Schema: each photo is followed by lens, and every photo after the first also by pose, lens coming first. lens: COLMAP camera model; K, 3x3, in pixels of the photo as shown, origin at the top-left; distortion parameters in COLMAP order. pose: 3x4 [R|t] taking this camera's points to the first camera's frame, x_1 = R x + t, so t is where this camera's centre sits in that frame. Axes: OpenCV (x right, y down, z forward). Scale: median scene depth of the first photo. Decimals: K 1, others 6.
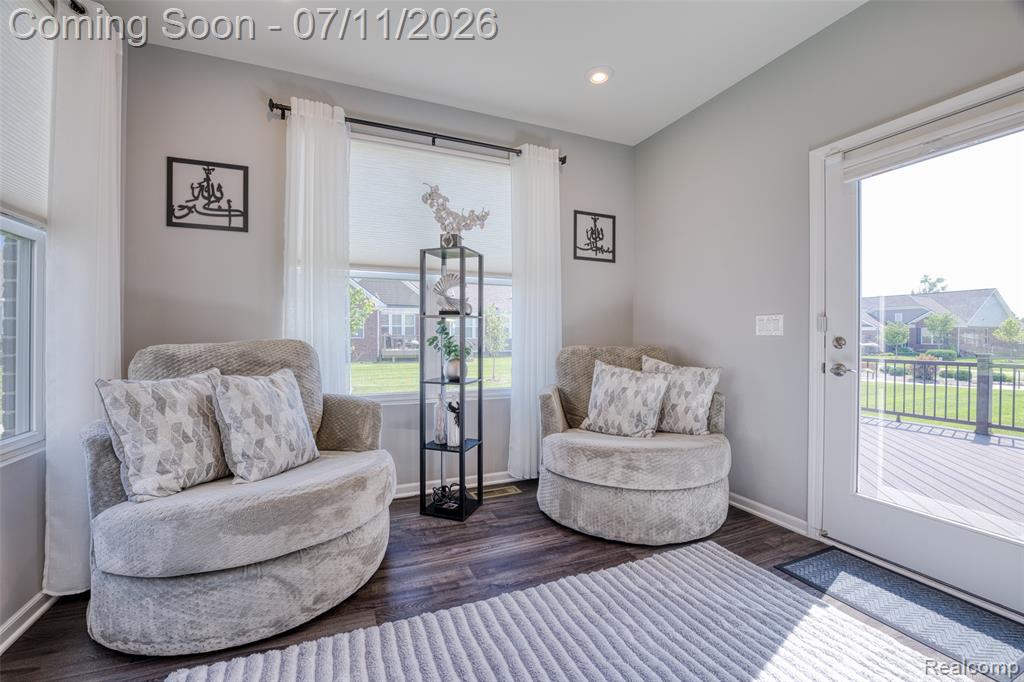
lens RADIAL K [[411.2, 0, 512.0], [0, 411.2, 341.0], [0, 0, 1]] dist [-0.023378, 0.000598]
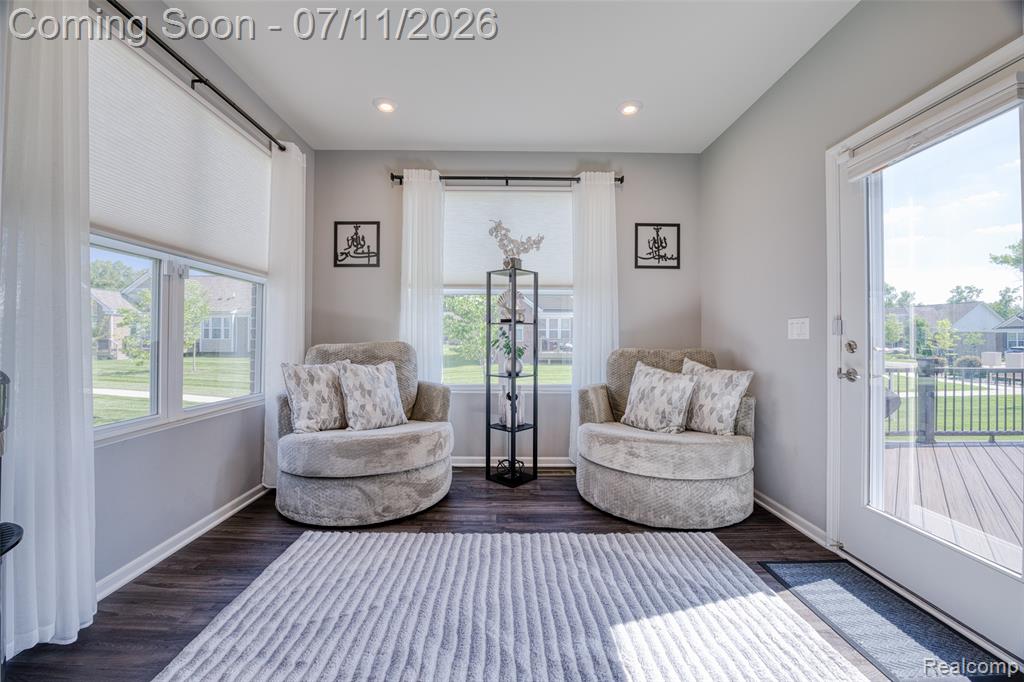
lens RADIAL K [[416.7, 0, 509.6], [0, 416.7, 338.1], [0, 0, 1]] dist [-0.024734, -0.000056]
pose [[0.919156, 0.000835, -0.393893, 0.370887], [-0.007024, 0.999874, -0.014270, 0.002763], [0.393832, 0.015884, 0.919045, -0.175380]]
